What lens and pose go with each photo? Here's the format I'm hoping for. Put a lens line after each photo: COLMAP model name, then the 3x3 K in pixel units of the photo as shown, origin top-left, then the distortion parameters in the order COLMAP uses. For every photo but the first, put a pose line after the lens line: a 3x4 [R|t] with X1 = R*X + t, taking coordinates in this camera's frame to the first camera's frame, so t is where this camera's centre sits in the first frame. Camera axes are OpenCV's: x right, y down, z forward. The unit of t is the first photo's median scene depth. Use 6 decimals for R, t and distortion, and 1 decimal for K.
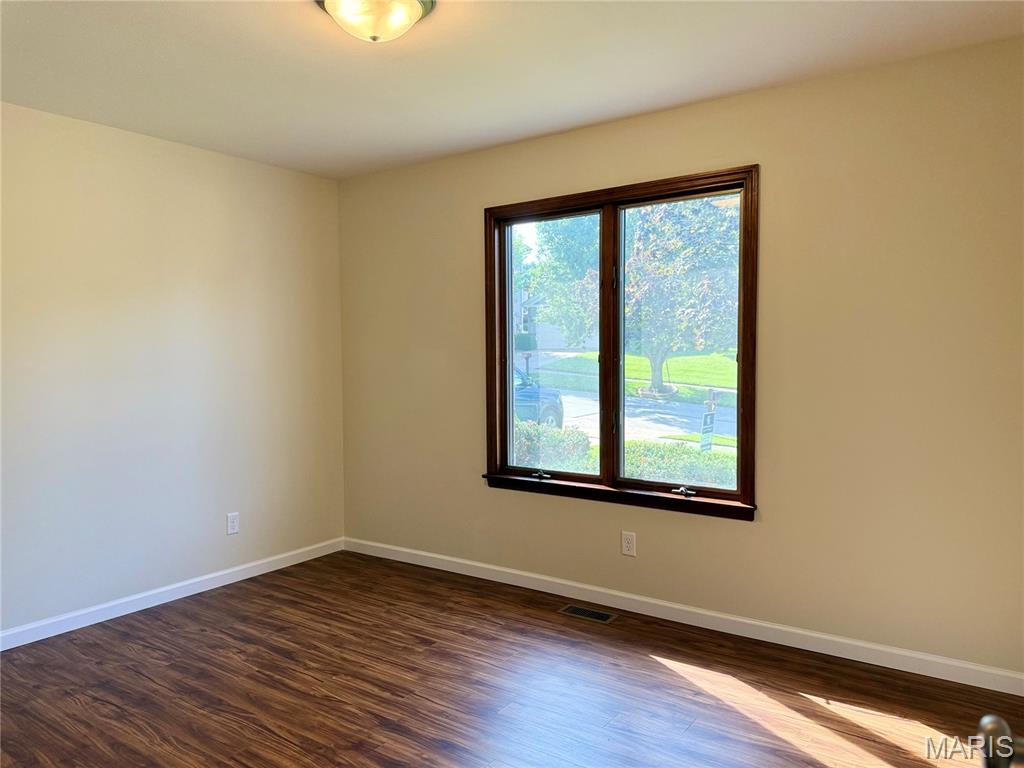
lens RADIAL K [[727.3, 0, 513.2], [0, 727.3, 377.4], [0, 0, 1]] dist [0.008377, -0.005416]
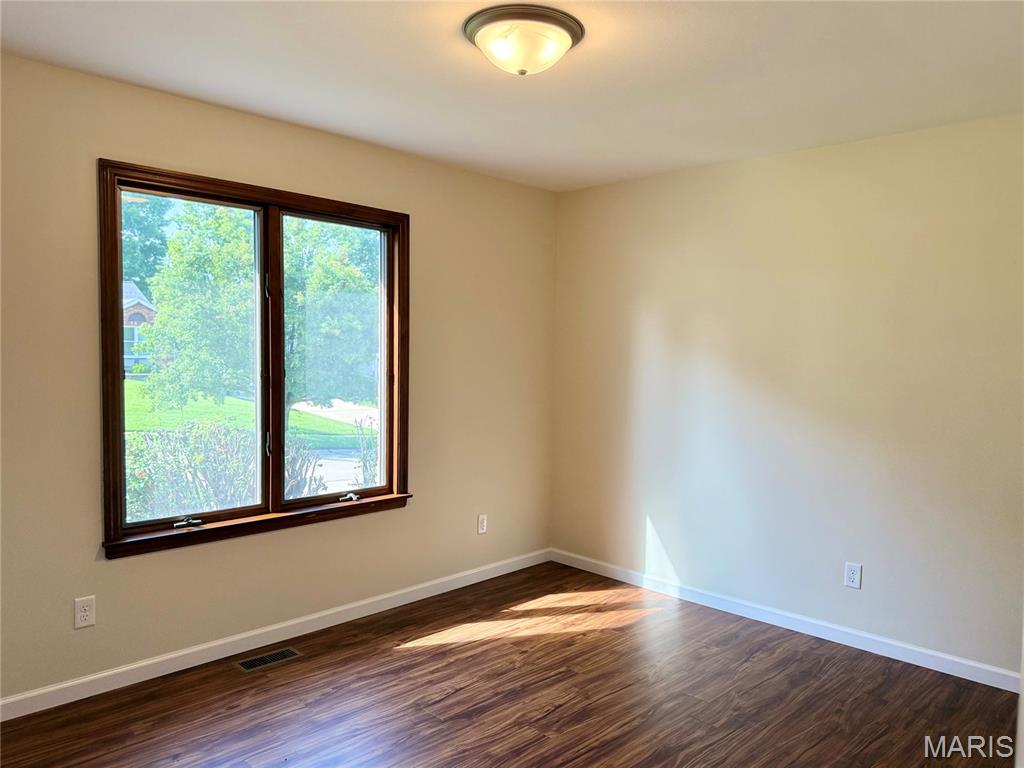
lens RADIAL K [[727.3, 0, 512.5], [0, 727.3, 390.2], [0, 0, 1]] dist [0.008377, -0.005416]
pose [[0.129220, -0.020481, 0.991404, -0.746083], [0.039156, 0.999112, 0.015537, -0.007220], [-0.990843, 0.036812, 0.129907, 0.584659]]
